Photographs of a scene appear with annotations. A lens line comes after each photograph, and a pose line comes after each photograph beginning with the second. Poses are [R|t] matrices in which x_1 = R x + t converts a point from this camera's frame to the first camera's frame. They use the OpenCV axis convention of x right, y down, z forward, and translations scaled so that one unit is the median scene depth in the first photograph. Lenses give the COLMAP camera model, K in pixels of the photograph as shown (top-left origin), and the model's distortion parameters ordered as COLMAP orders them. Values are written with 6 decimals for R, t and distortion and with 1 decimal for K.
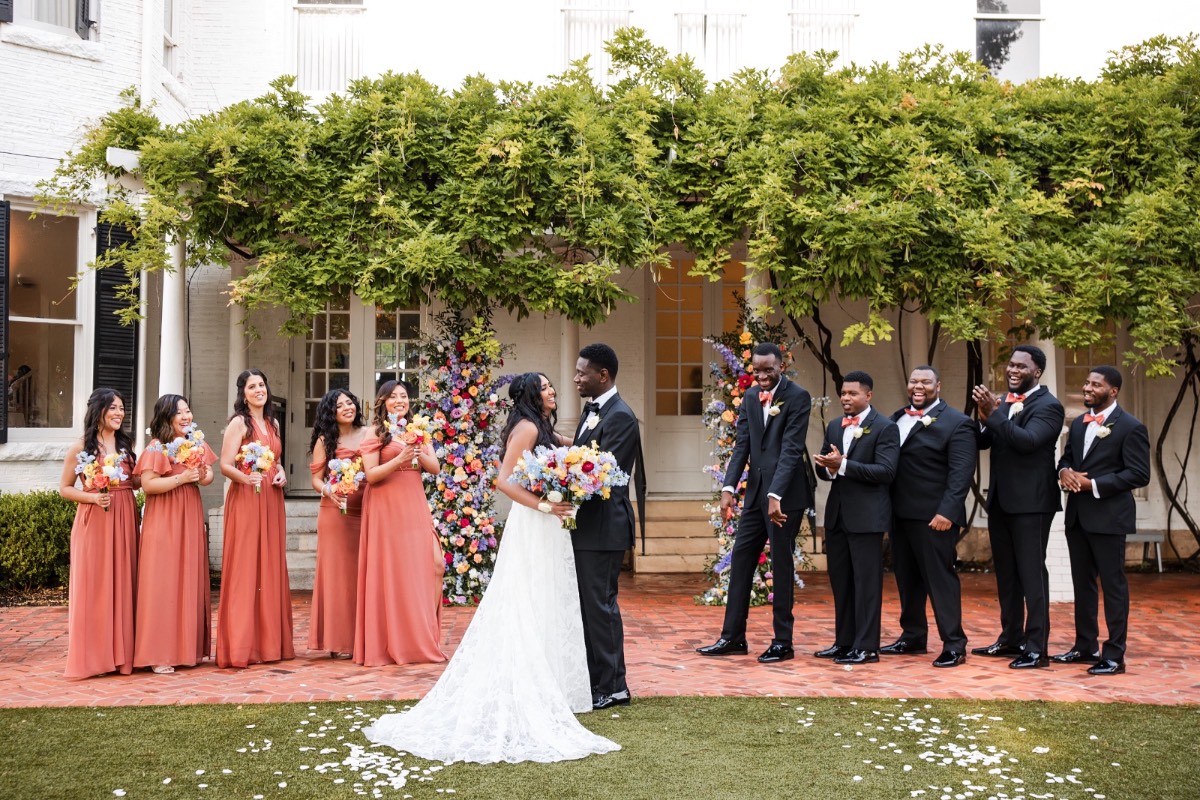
lens RADIAL K [[1227.6, 0, 601.1], [0, 1227.6, 357.1], [0, 0, 1]] dist [-0.054325, 0.344009]
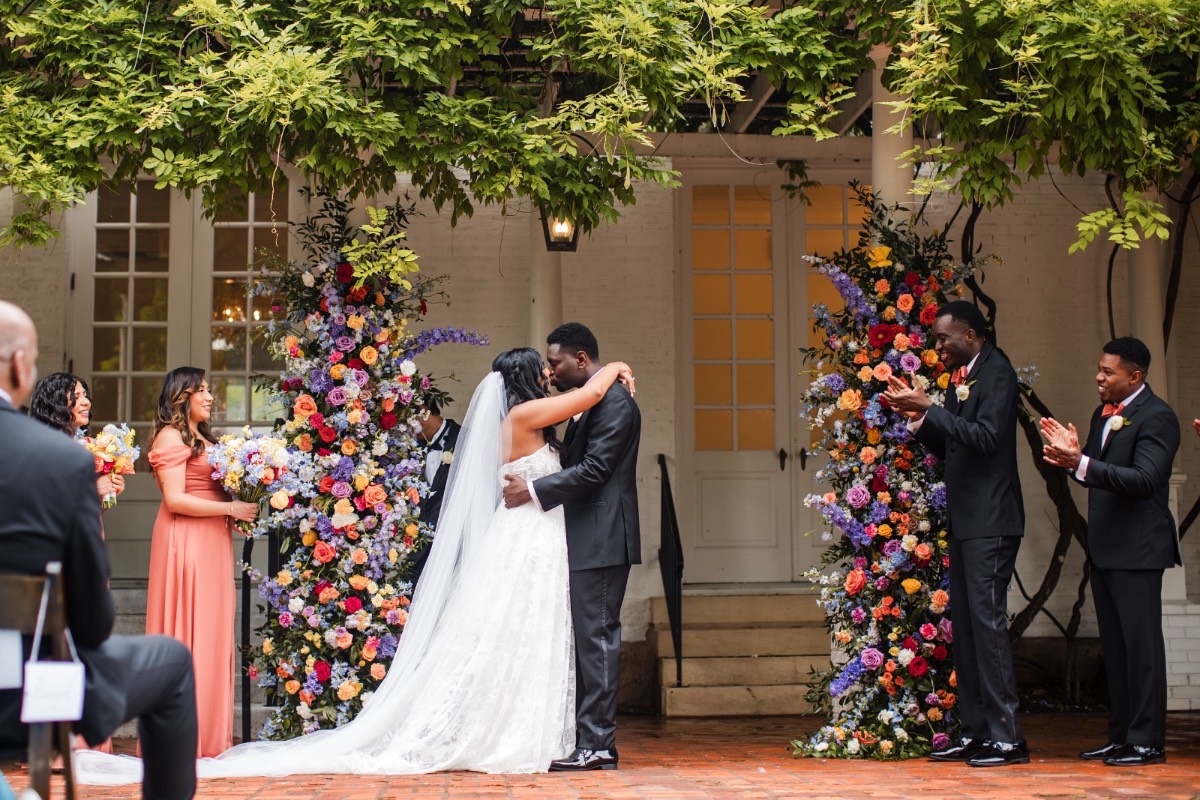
lens RADIAL K [[1709.8, 0, 595.7], [0, 1709.8, 399.2], [0, 0, 1]] dist [-0.109794, 0.005062]
pose [[0.999963, -0.005752, 0.006337, -0.011345], [0.005975, 0.999341, -0.035812, 0.073497], [-0.006127, 0.035848, 0.999338, 0.265435]]
